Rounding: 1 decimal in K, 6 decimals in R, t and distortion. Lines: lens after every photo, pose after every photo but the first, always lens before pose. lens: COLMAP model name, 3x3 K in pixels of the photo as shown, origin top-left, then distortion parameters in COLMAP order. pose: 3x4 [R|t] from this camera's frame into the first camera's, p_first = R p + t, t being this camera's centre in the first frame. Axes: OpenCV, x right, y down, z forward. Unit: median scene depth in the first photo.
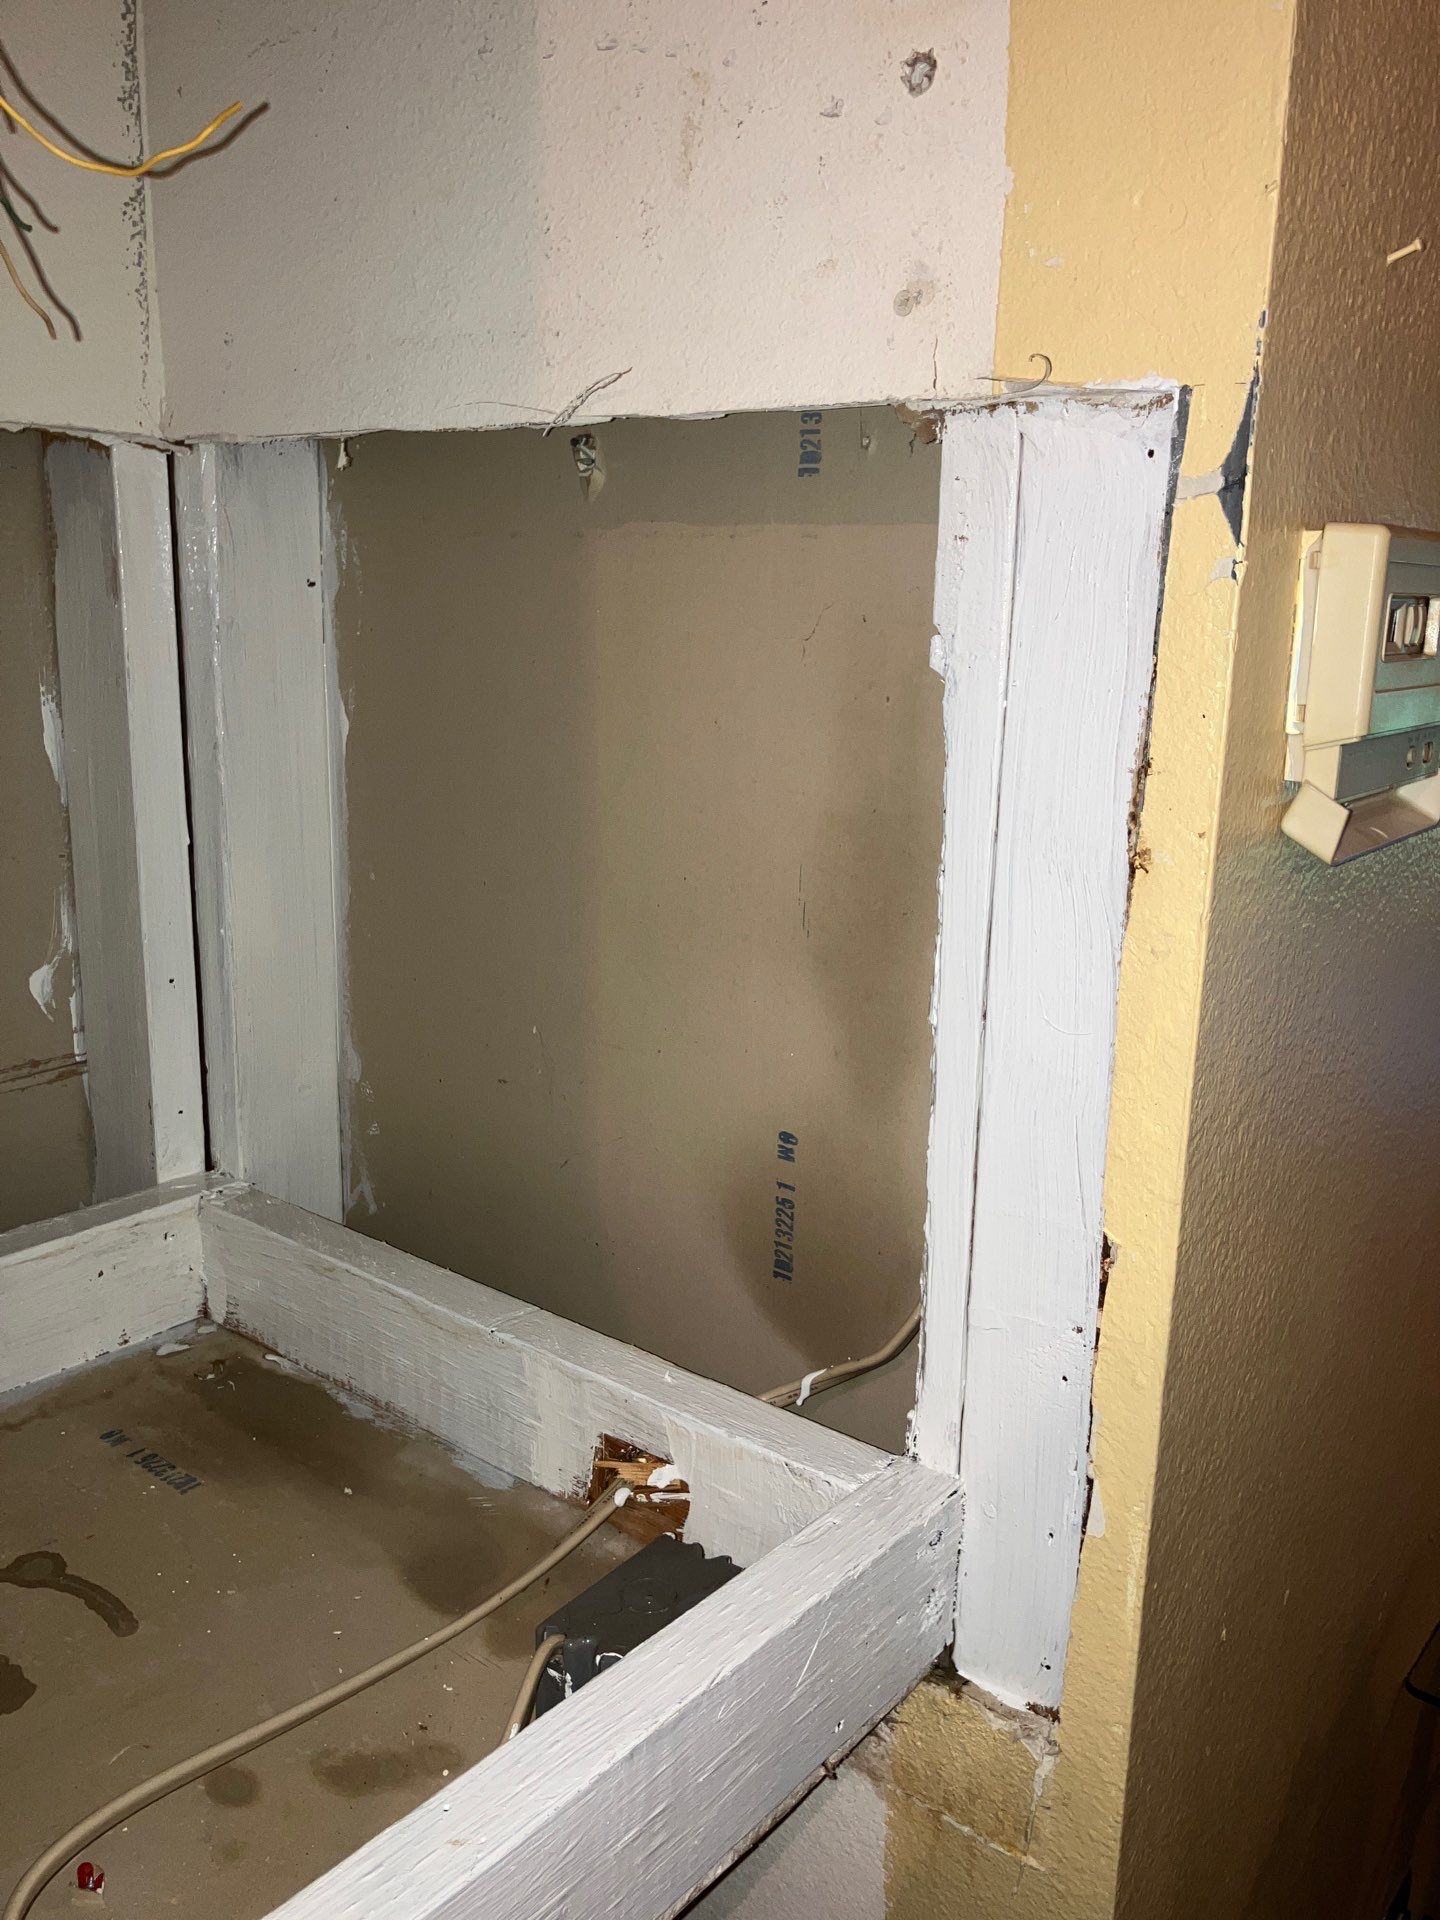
lens RADIAL K [[1572.8, 0, 723.7], [0, 1572.8, 966.0], [0, 0, 1]] dist [0.024314, -0.029834]
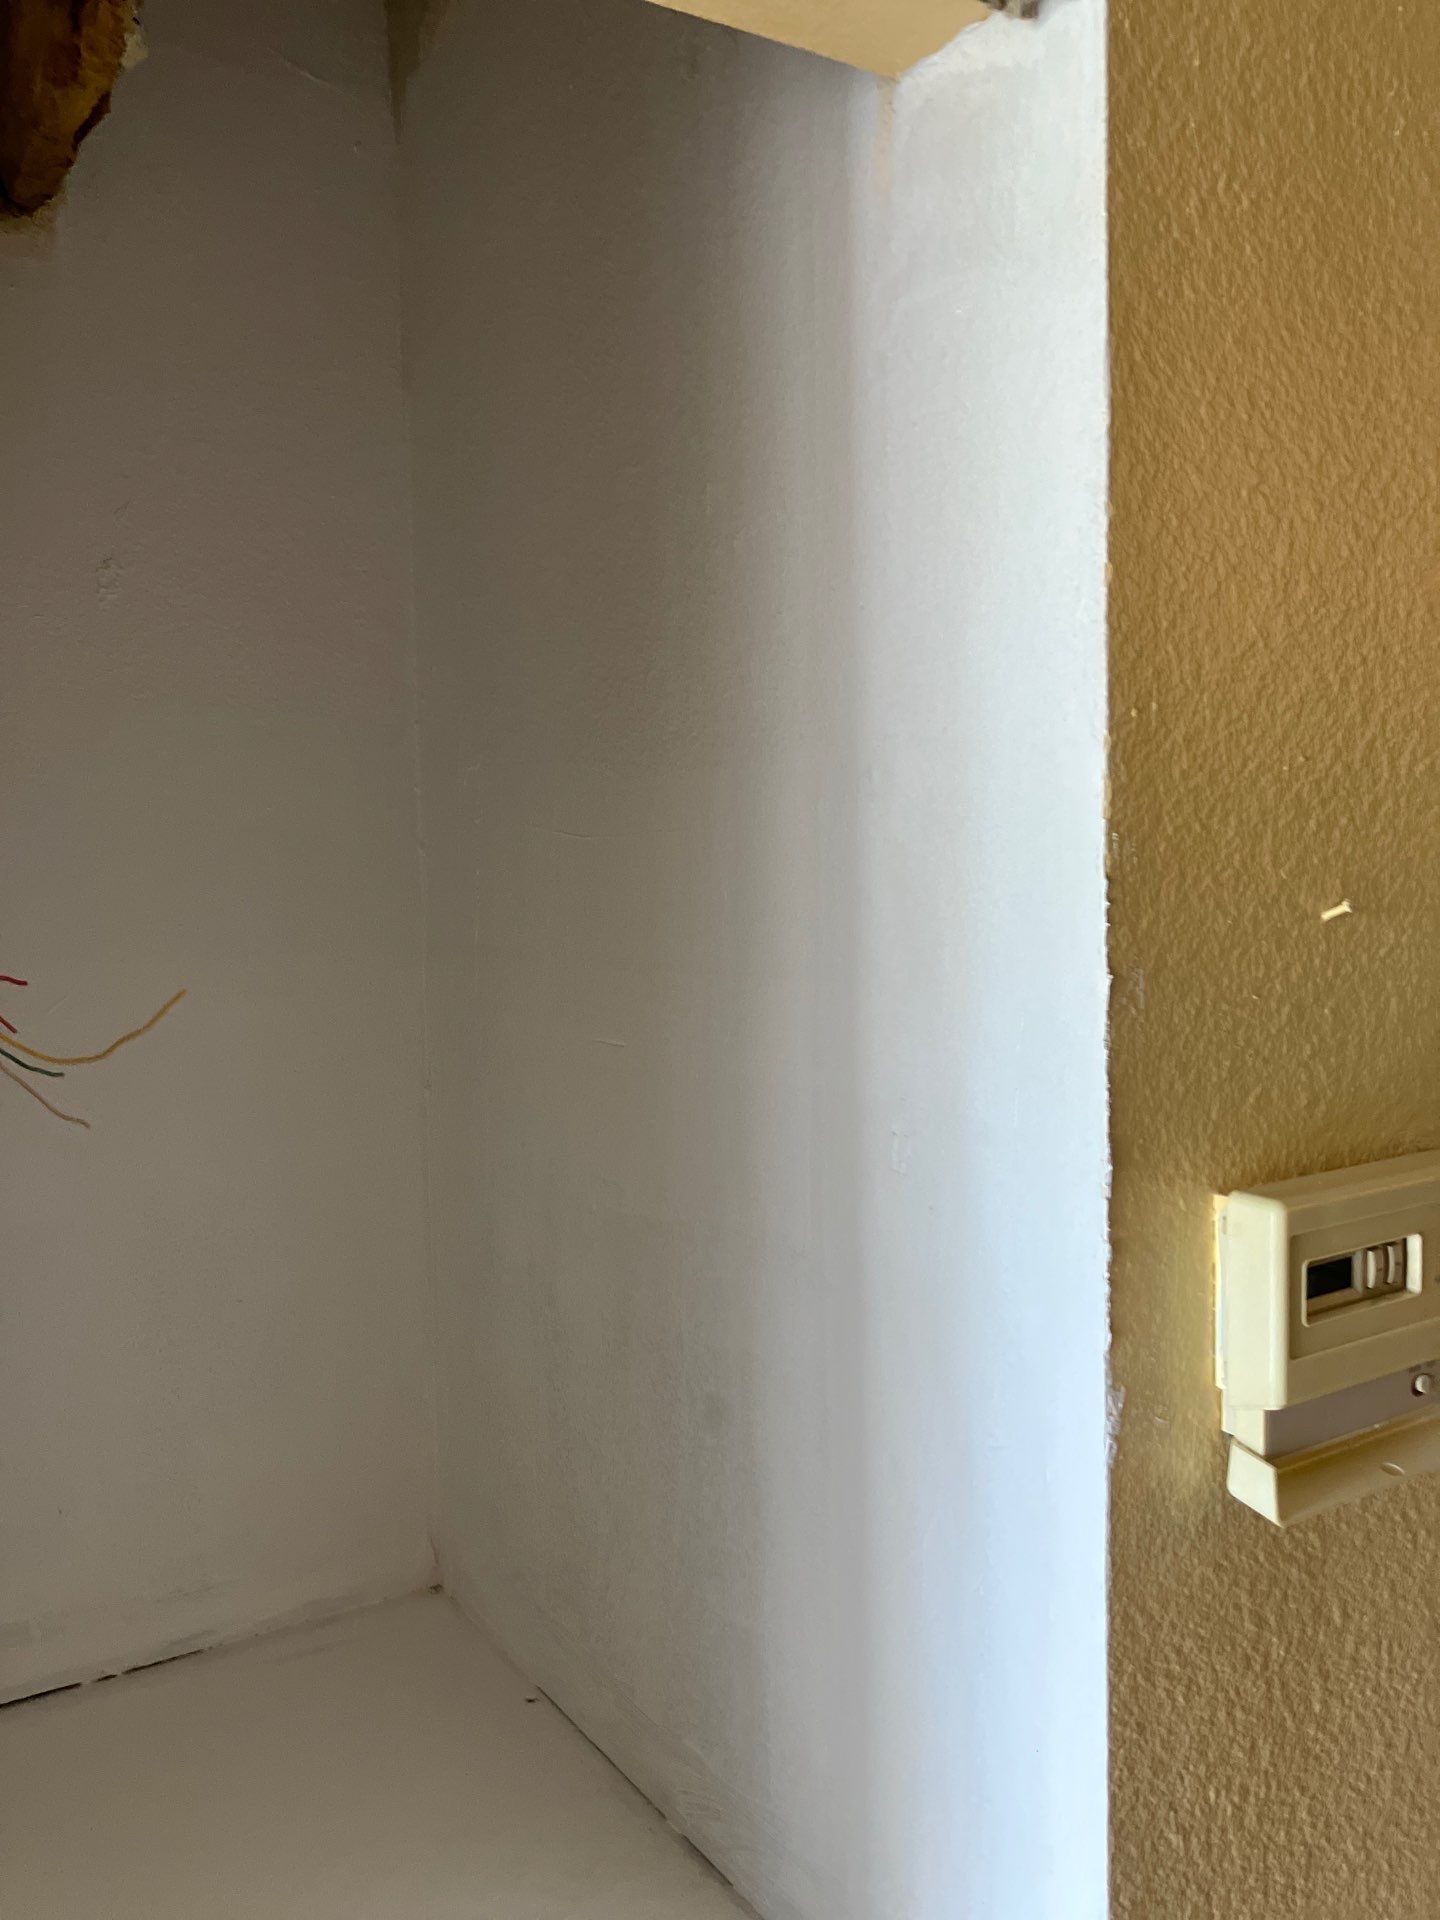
lens RADIAL K [[1619.4, 0, 757.2], [0, 1619.4, 961.5], [0, 0, 1]] dist [0.025070, -0.042961]
pose [[0.953691, -0.015661, -0.300380, 0.270819], [-0.034656, 0.986272, -0.161451, -0.164238], [0.298785, 0.164385, 0.940056, -0.073778]]
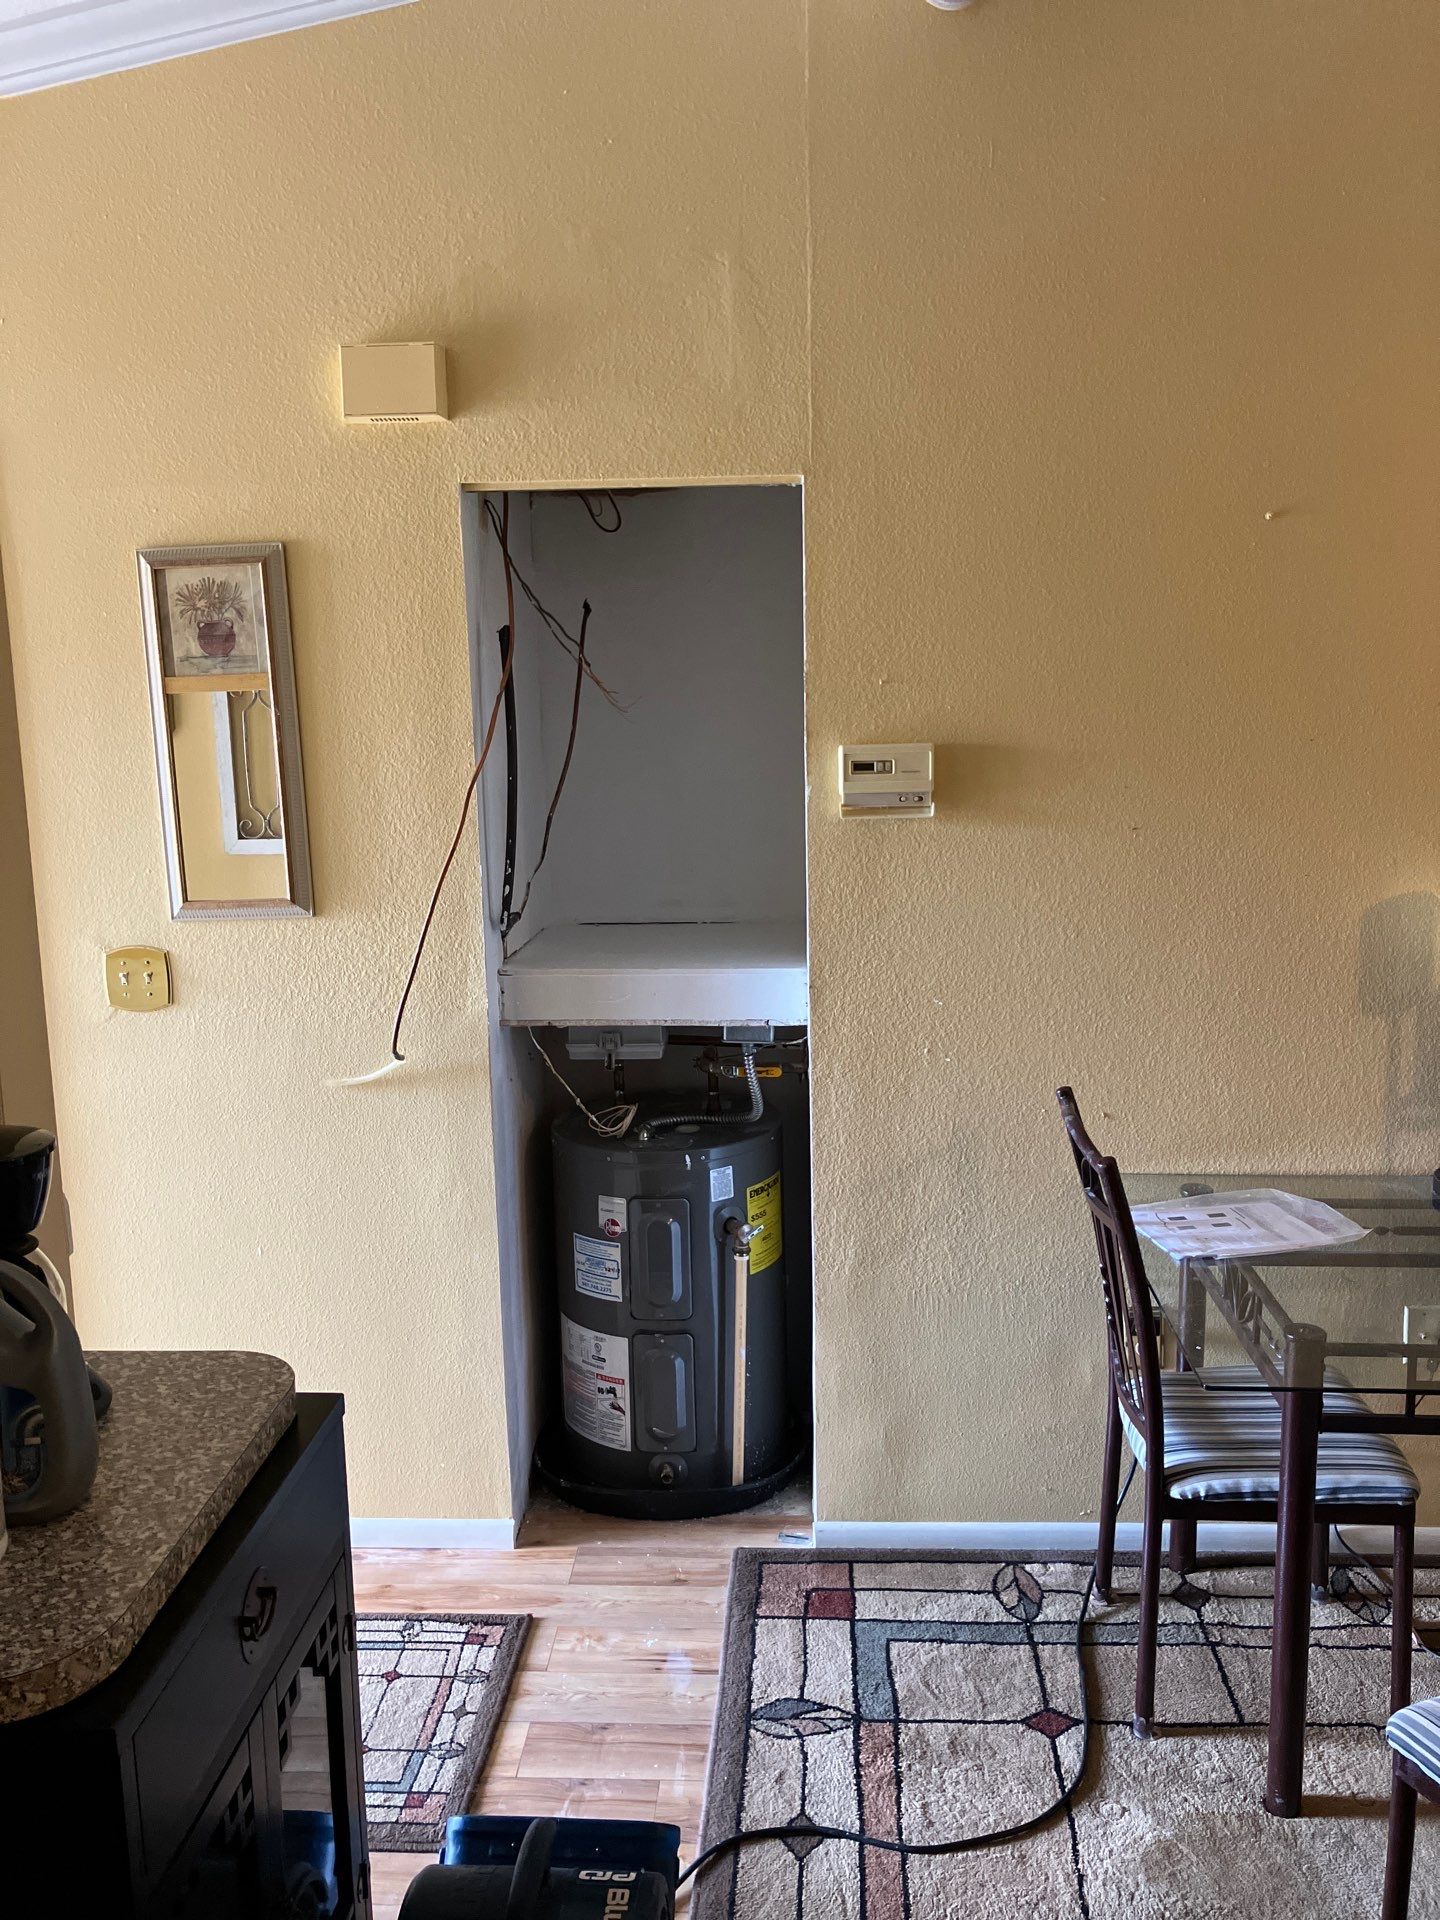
lens RADIAL K [[1572.8, 0, 718.4], [0, 1572.8, 958.2], [0, 0, 1]] dist [0.024314, -0.029834]
pose [[0.575465, 0.105372, -0.811010, 2.606578], [-0.155780, 0.987632, 0.017784, 0.199741], [0.802853, 0.116105, 0.584762, -1.243723]]
